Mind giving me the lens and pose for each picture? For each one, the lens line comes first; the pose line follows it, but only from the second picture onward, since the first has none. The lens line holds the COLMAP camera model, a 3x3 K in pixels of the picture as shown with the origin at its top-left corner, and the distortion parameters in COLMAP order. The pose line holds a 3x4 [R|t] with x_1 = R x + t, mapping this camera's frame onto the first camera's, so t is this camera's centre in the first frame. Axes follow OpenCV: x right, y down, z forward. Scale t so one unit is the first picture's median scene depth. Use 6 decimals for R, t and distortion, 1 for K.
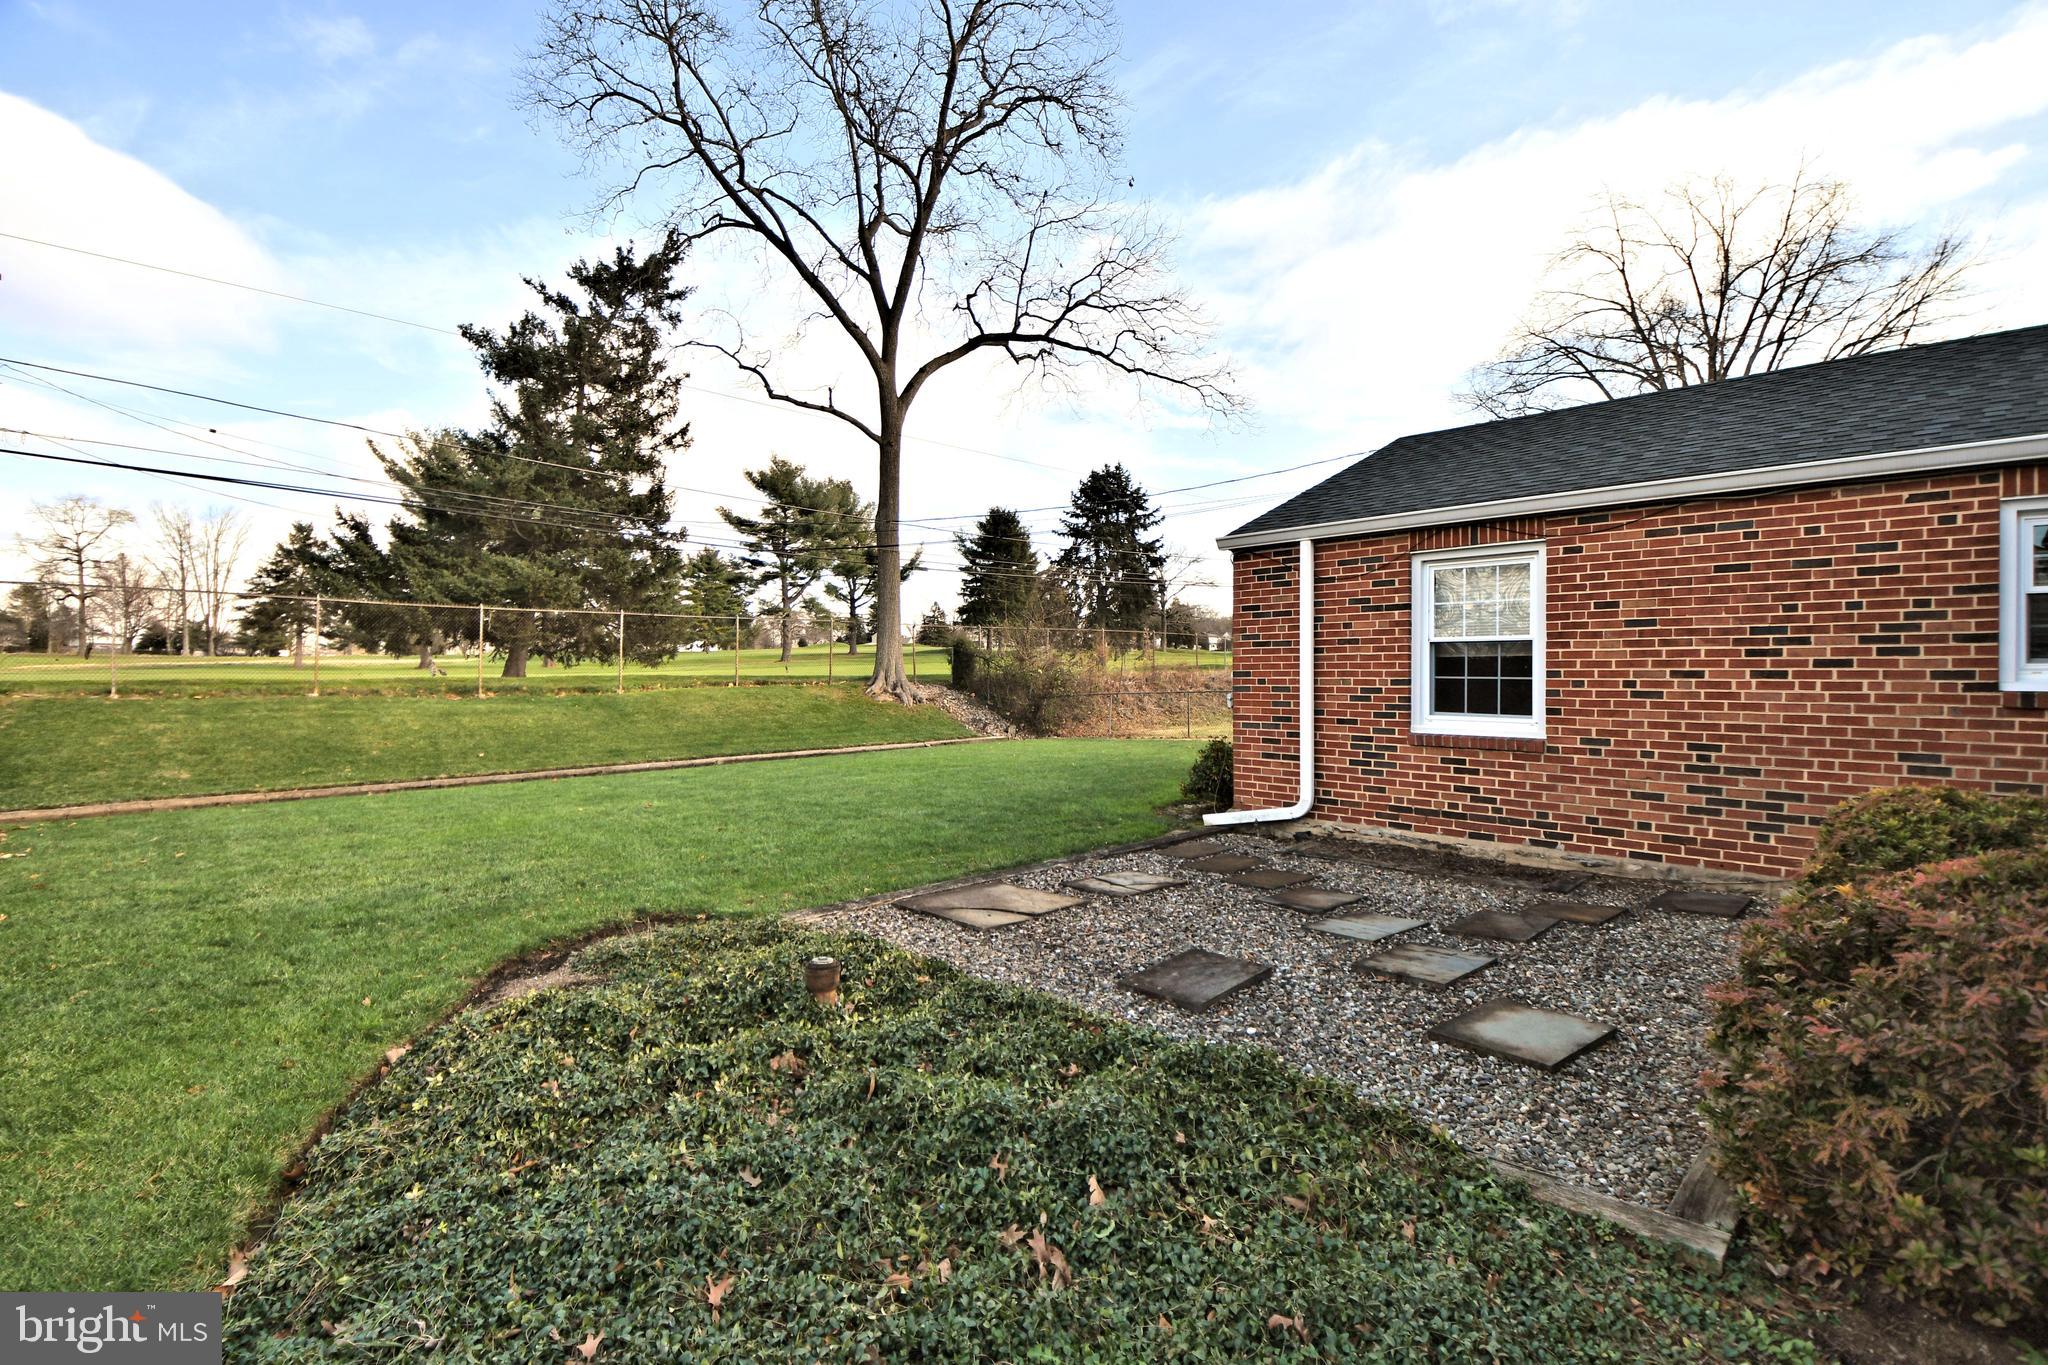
lens RADIAL K [[907.6, 0, 997.4], [0, 907.6, 675.8], [0, 0, 1]] dist [-0.013200, -0.007509]
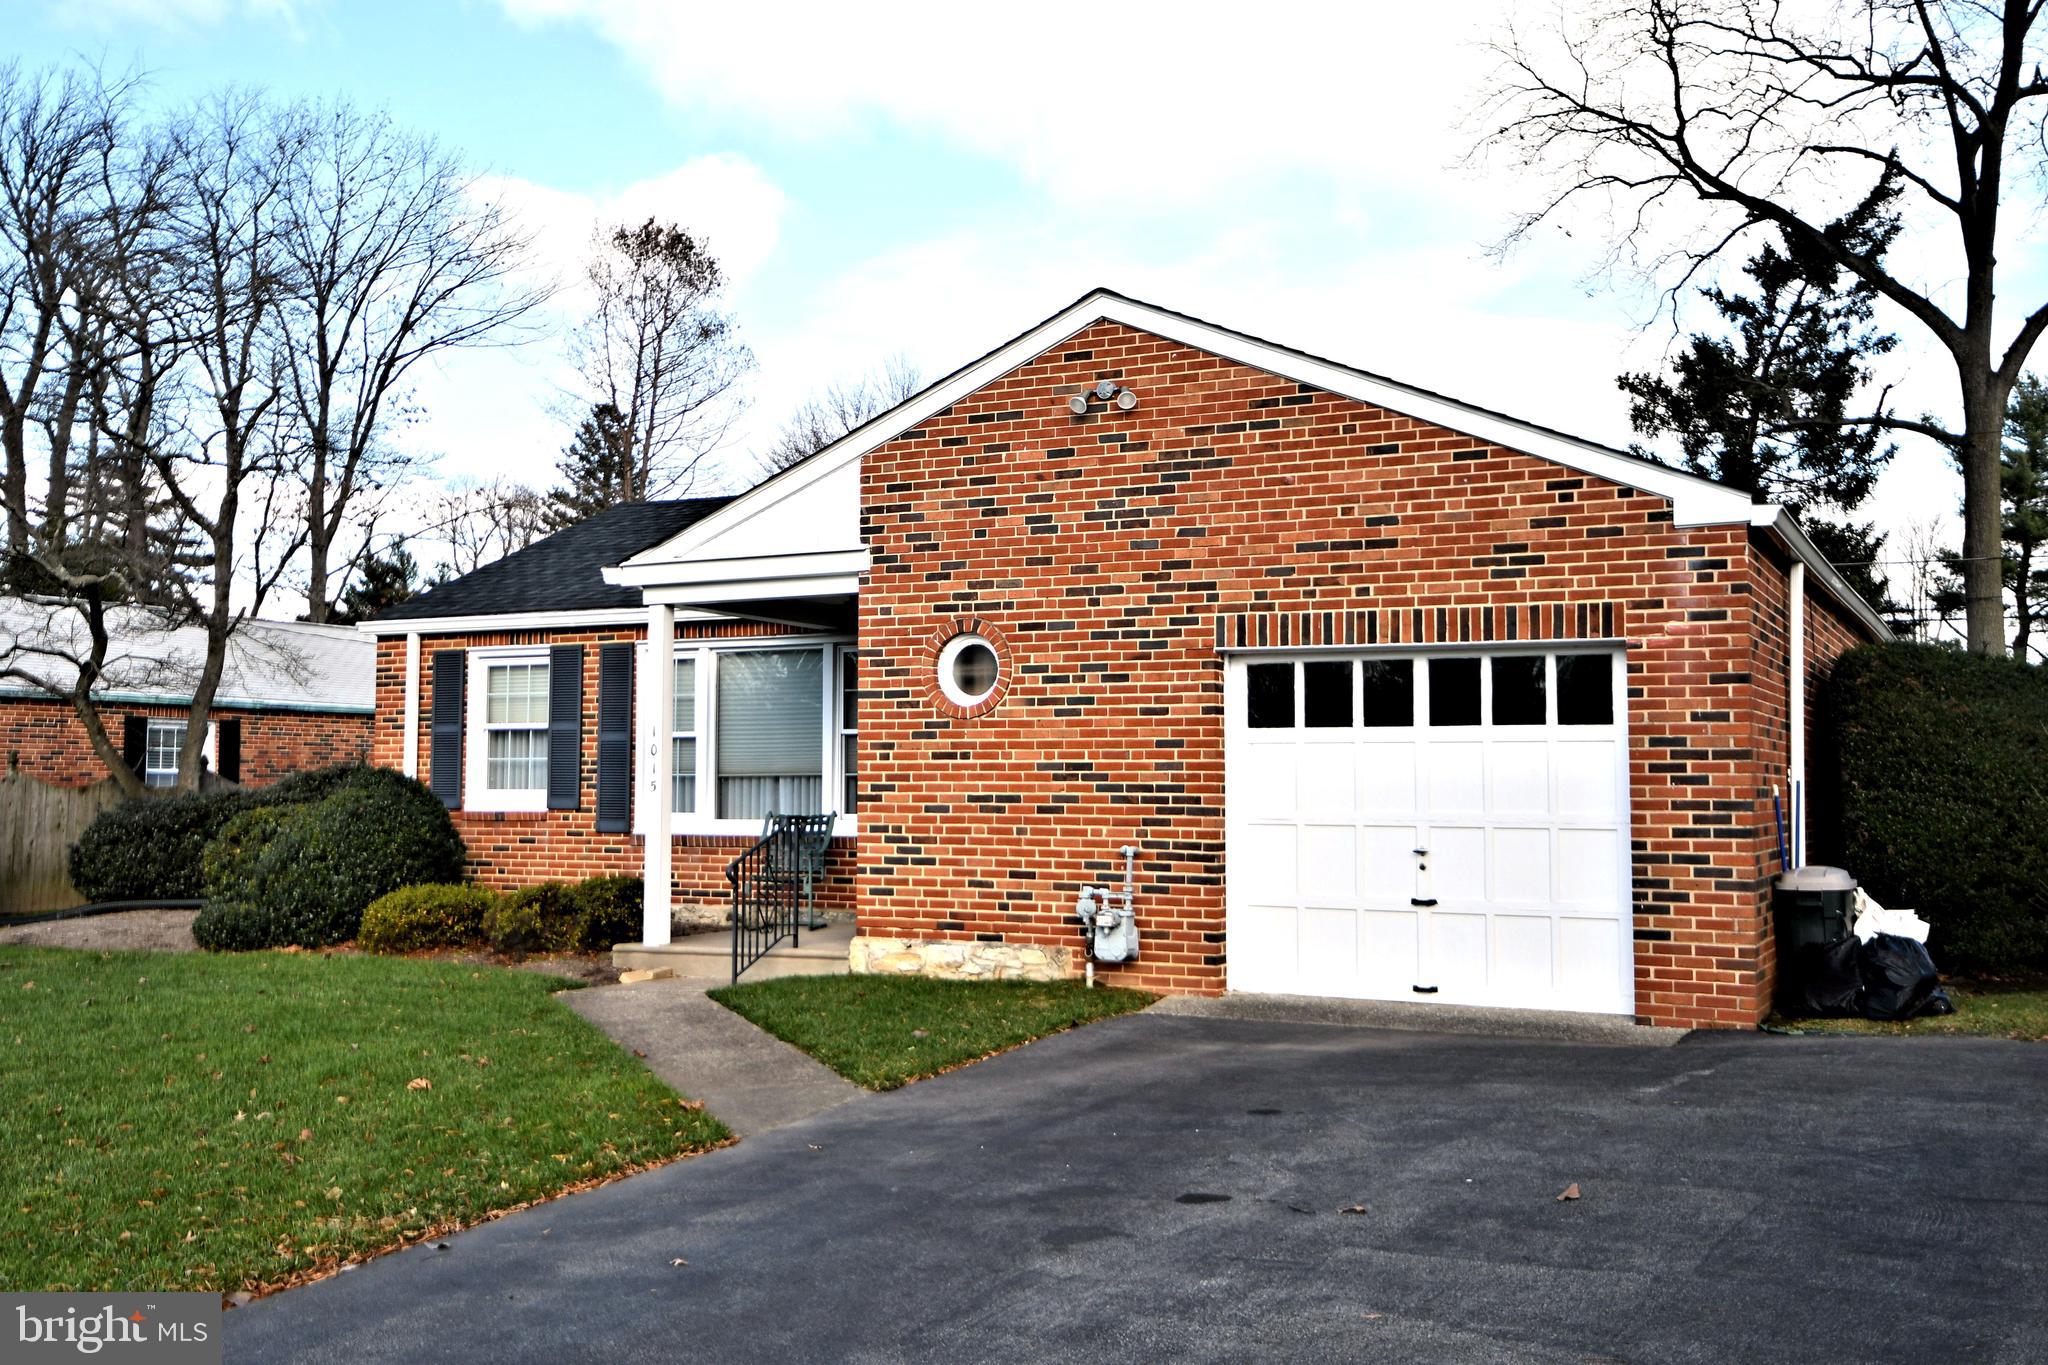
lens RADIAL K [[1940.3, 0, 1029.6], [0, 1940.3, 677.8], [0, 0, 1]] dist [0.053095, 0.000000]
pose [[0.365656, -0.056902, -0.929009, 1.274513], [-0.000263, 0.998123, -0.061238, 0.022276], [0.930750, 0.022636, 0.364955, -0.287833]]
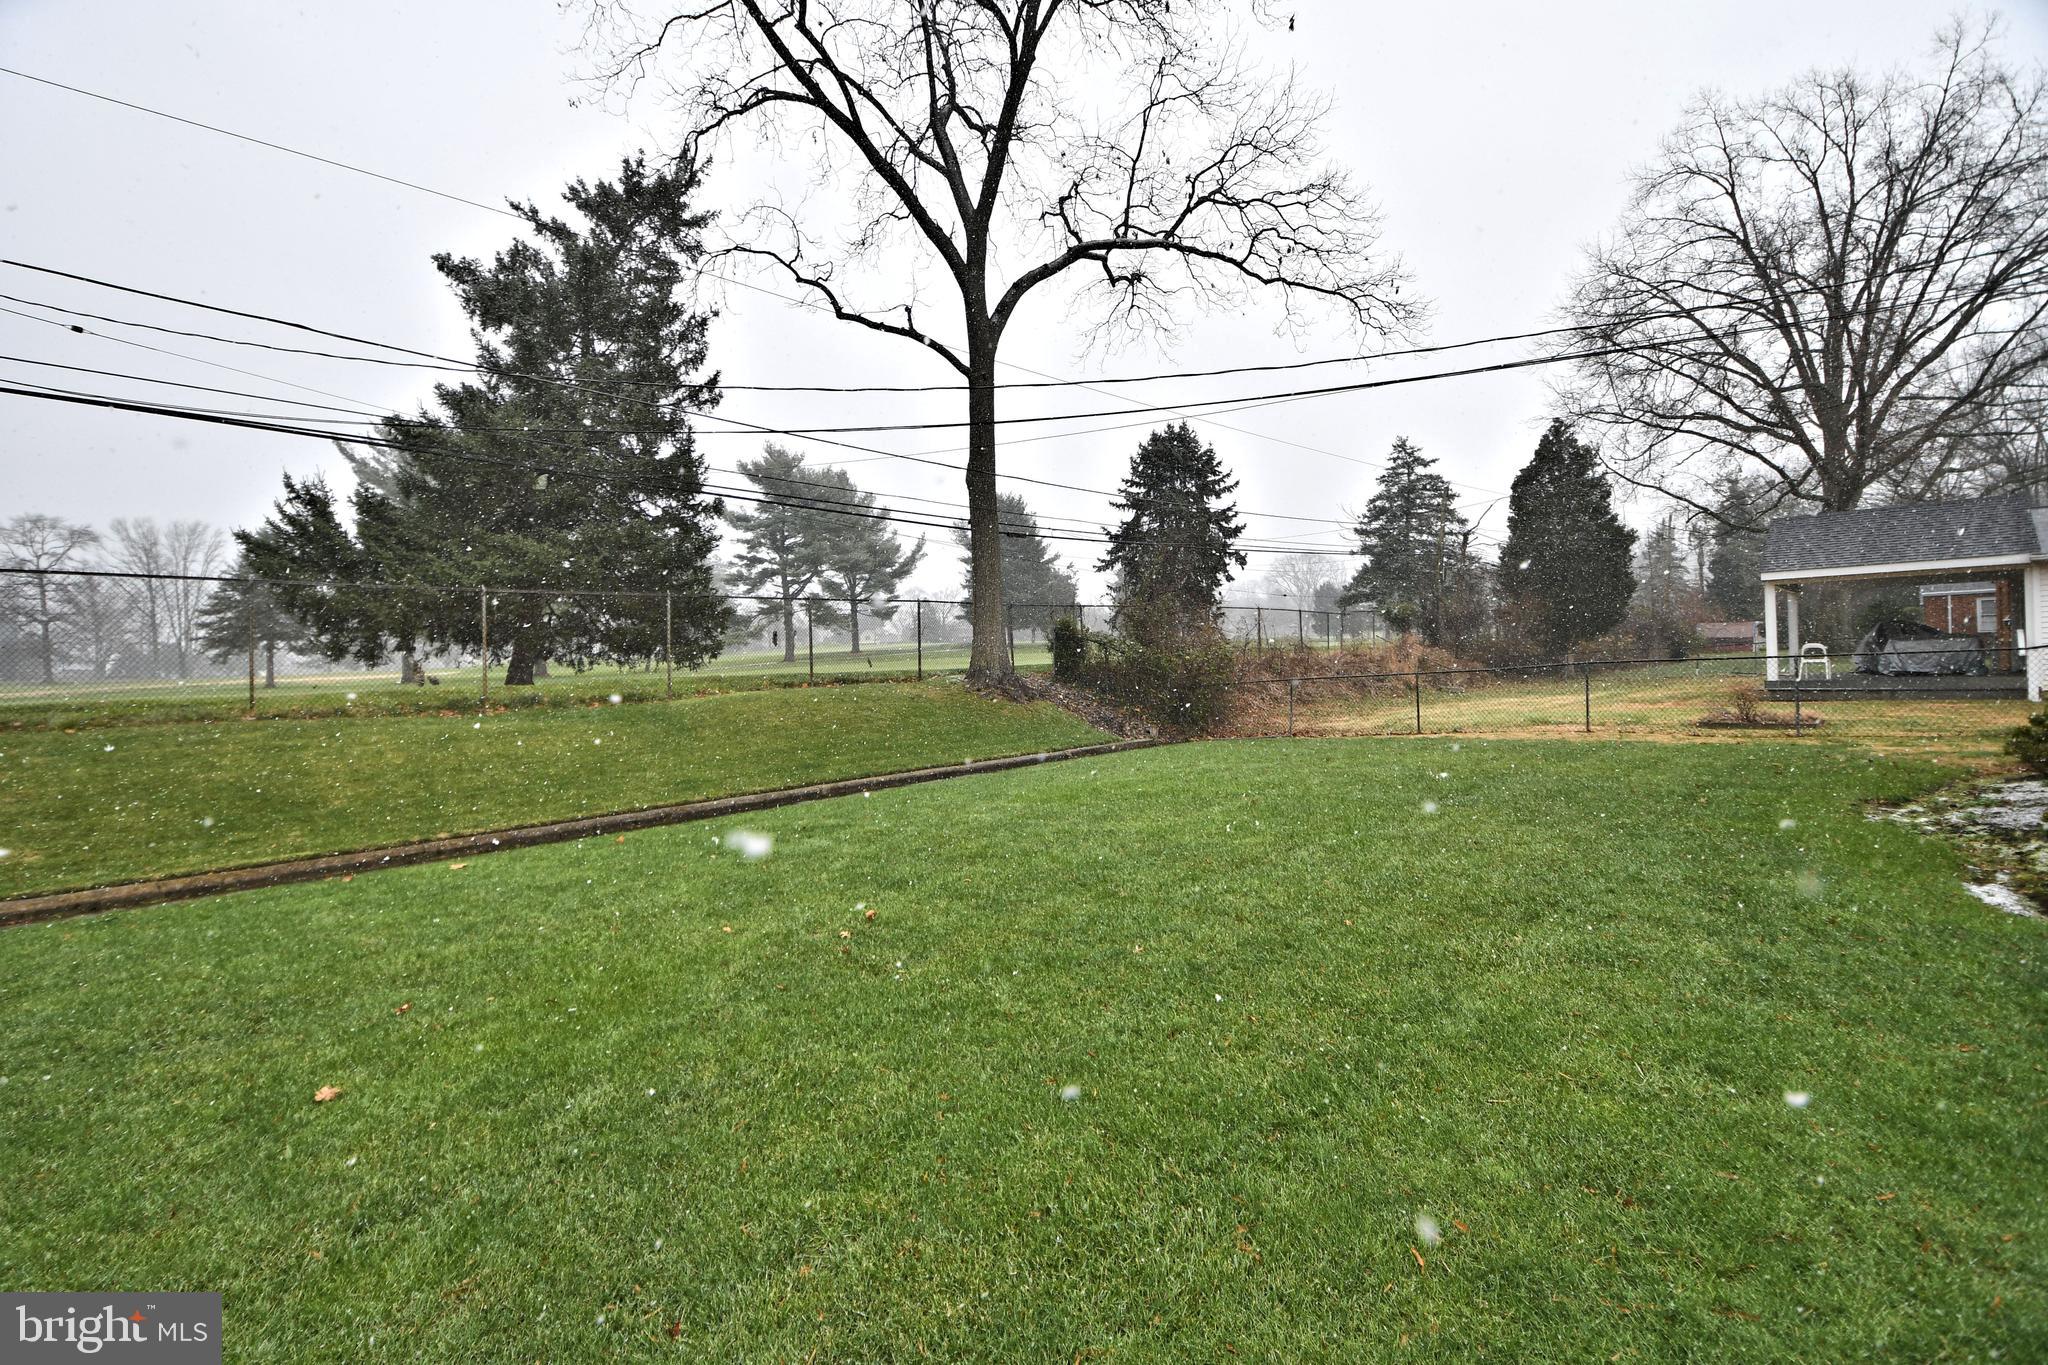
lens RADIAL K [[907.6, 0, 986.4], [0, 907.6, 671.4], [0, 0, 1]] dist [-0.013200, -0.007509]
pose [[0.999346, -0.035177, 0.008402, -0.166863], [0.035176, 0.999381, 0.000333, 0.003353], [-0.008409, -0.000037, 0.999965, 0.257864]]
